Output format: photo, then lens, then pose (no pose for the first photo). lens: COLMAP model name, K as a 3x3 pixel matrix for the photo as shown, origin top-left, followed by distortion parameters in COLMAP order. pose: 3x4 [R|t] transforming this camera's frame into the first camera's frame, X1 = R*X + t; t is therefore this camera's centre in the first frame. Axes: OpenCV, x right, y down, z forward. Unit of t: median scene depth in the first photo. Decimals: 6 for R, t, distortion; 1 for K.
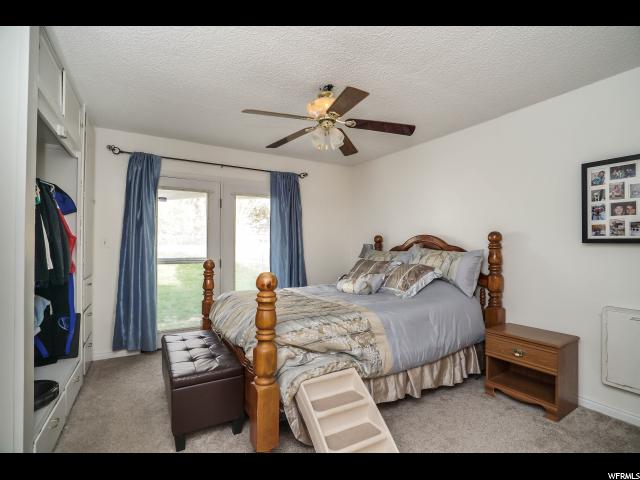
lens RADIAL K [[300.9, 0, 320.0], [0, 300.9, 240.0], [0, 0, 1]] dist [-0.048055, 0.000094]
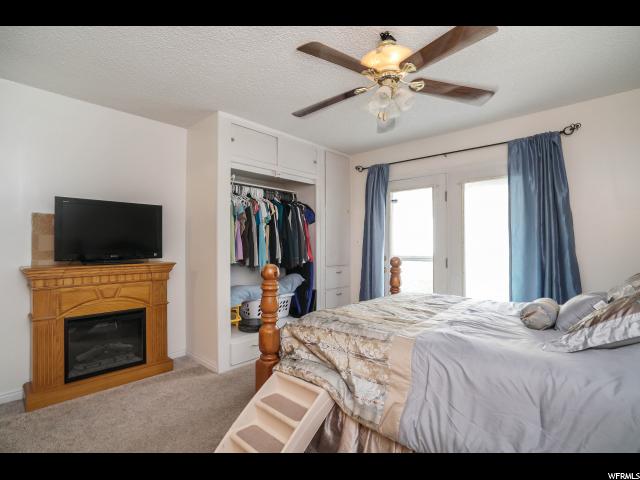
lens RADIAL K [[311.6, 0, 320.0], [0, 311.6, 240.0], [0, 0, 1]] dist [-0.000754, -0.000027]
pose [[0.308975, -0.011466, -0.951001, 0.499807], [0.015738, 0.999852, -0.006942, 0.010874], [0.950940, -0.012822, 0.309110, 0.386692]]
